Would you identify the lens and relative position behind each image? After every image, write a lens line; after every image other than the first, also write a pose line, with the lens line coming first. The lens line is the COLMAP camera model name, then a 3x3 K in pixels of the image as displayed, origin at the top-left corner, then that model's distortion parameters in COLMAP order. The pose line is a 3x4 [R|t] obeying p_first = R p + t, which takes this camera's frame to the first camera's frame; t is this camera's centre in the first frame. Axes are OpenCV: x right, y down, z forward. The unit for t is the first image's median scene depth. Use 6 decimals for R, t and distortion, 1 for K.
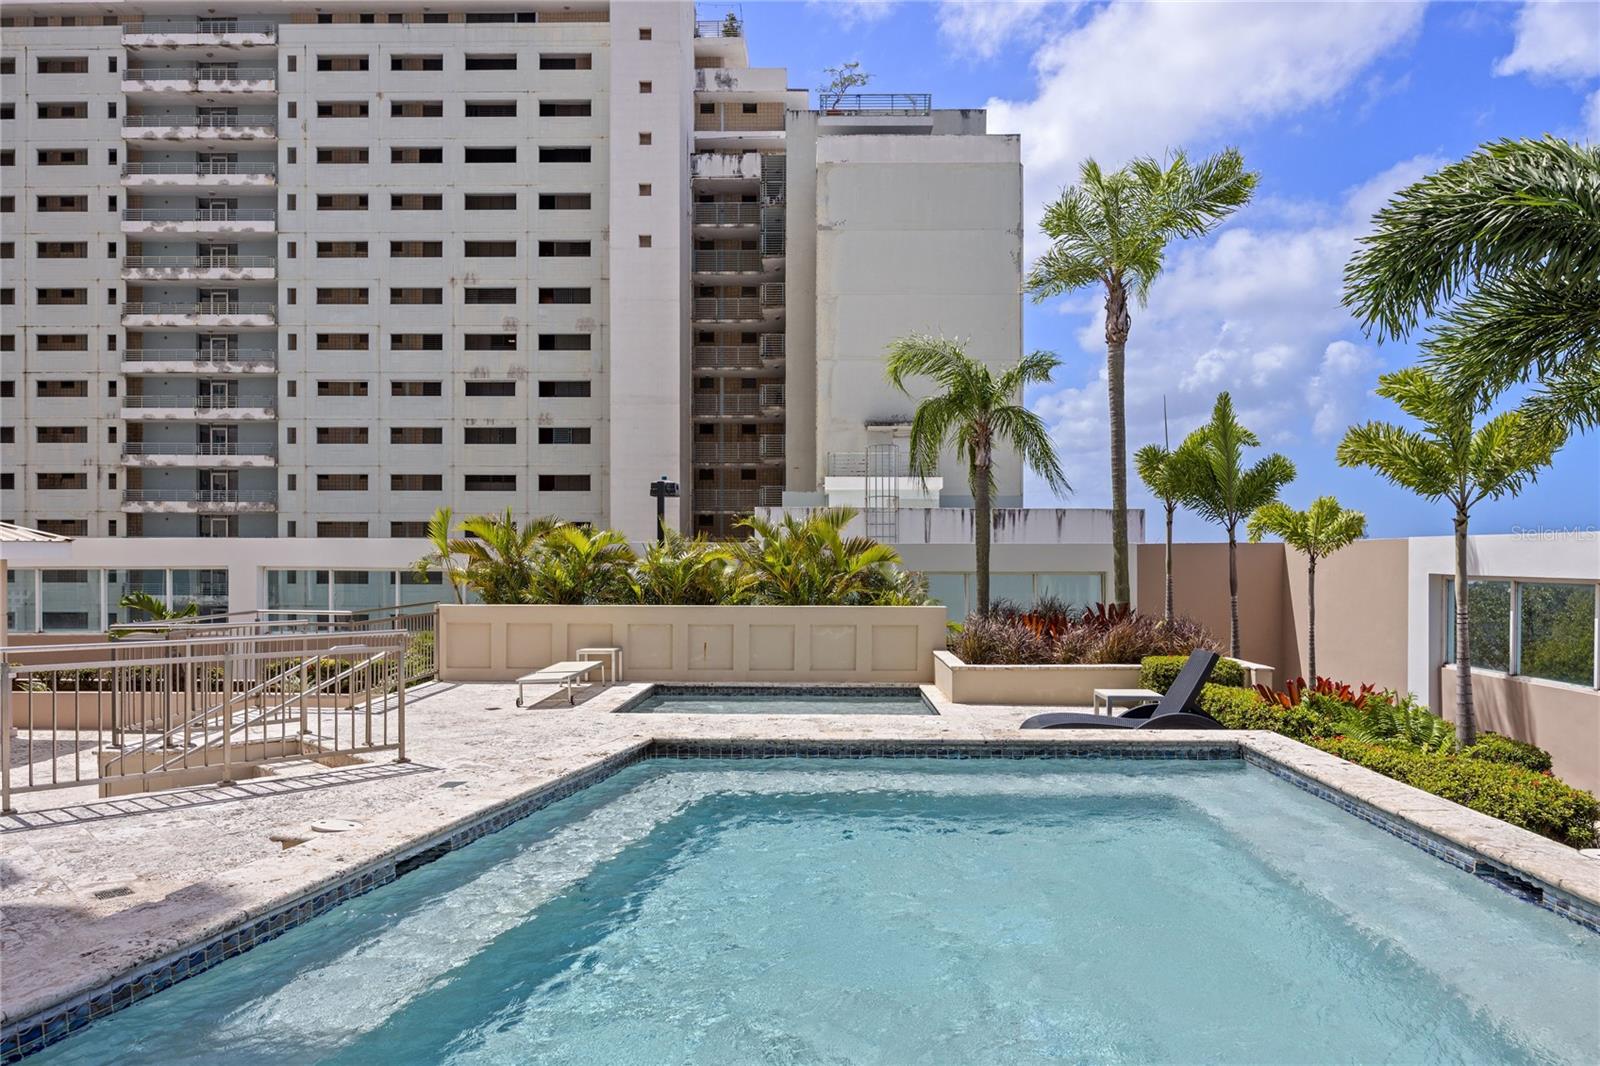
lens RADIAL K [[1080.0, 0, 798.1], [0, 1080.0, 558.7], [0, 0, 1]] dist [-0.004045, -0.003431]
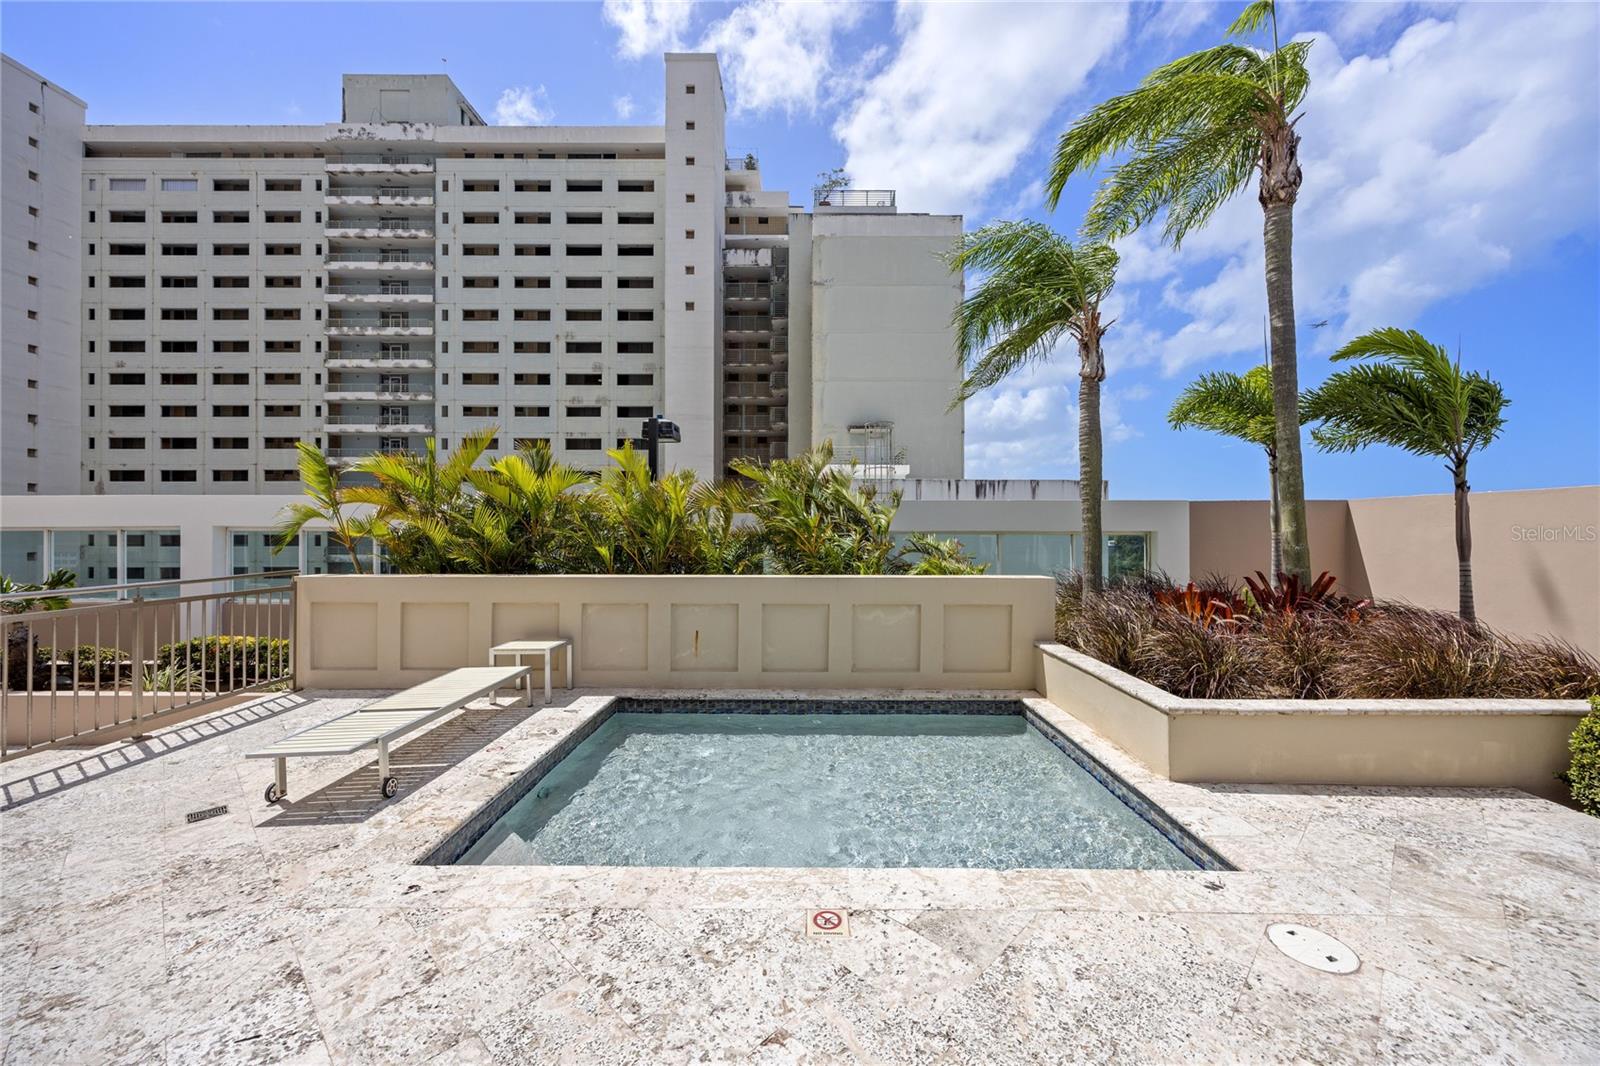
lens RADIAL K [[637.8, 0, 810.2], [0, 637.8, 514.5], [0, 0, 1]] dist [0.001356, 0.000180]
pose [[0.999575, -0.000167, 0.029134, -0.006348], [0.000950, 0.999638, -0.026890, 0.003739], [-0.029119, 0.026906, 0.999214, 0.142793]]
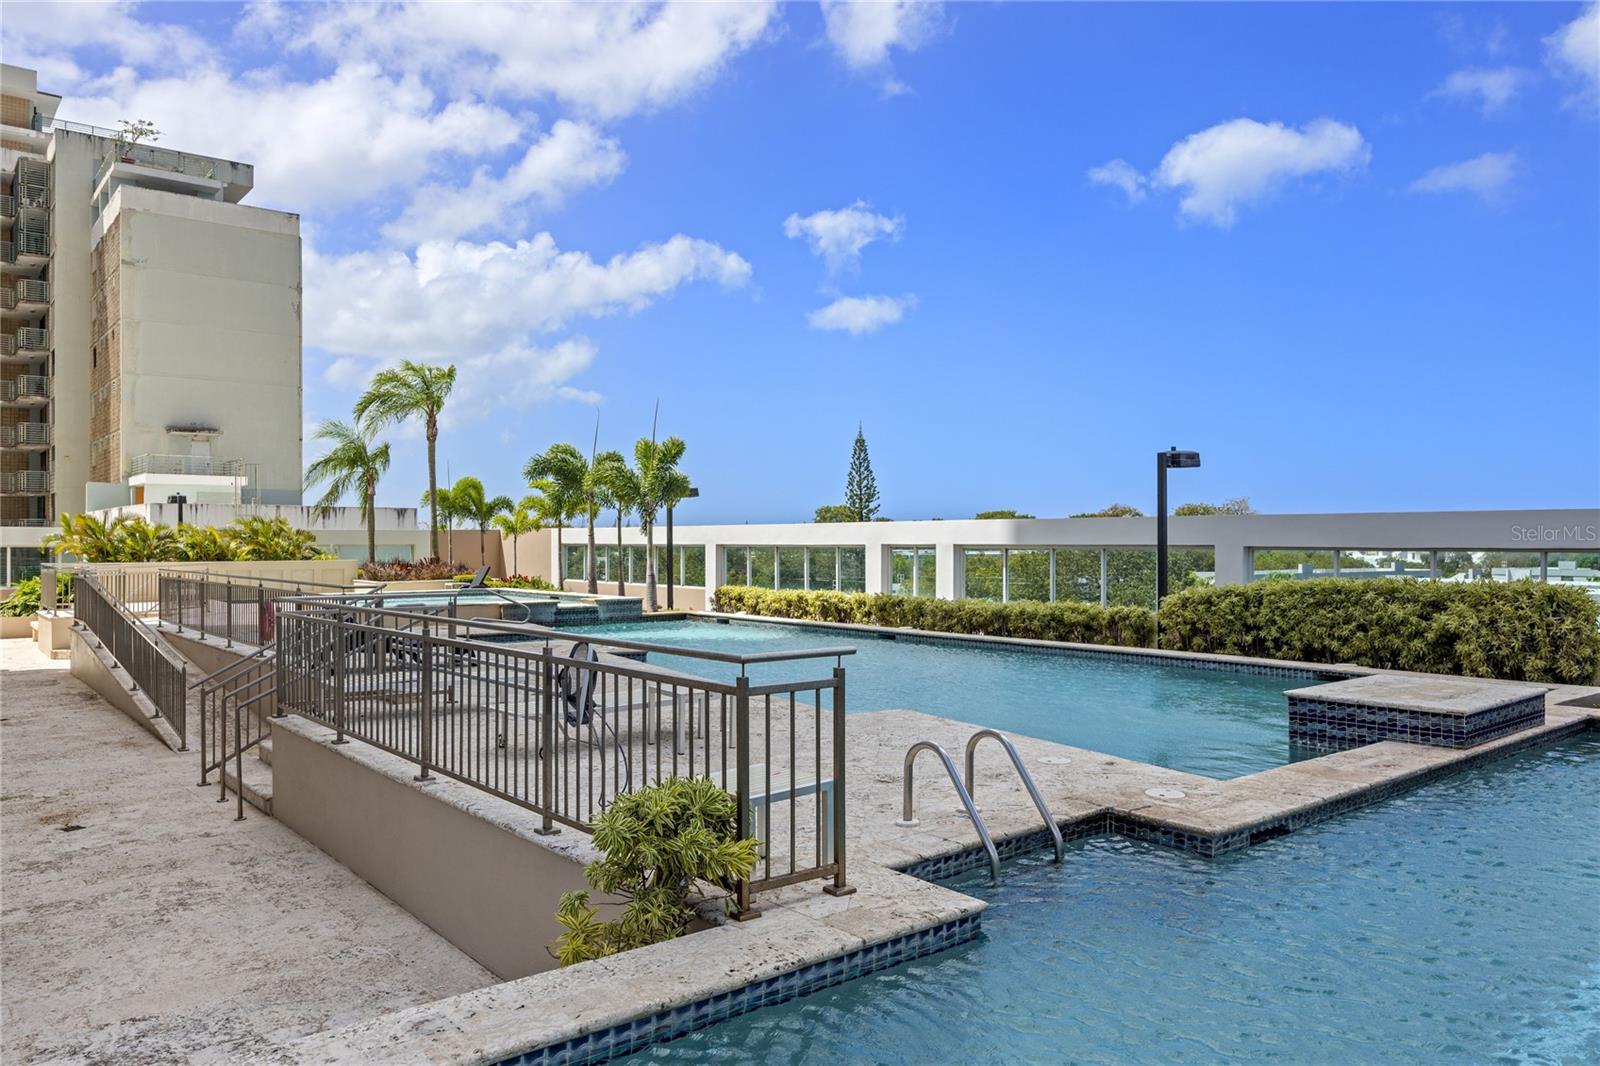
lens RADIAL K [[1149.2, 0, 800.0], [0, 1149.2, 533.0], [0, 0, 1]] dist [-0.000734, 0.001306]
pose [[0.765139, -0.003060, 0.643858, -0.157818], [0.005557, 0.999983, -0.001851, -0.000203], [-0.643841, 0.004994, 0.765143, -0.315953]]
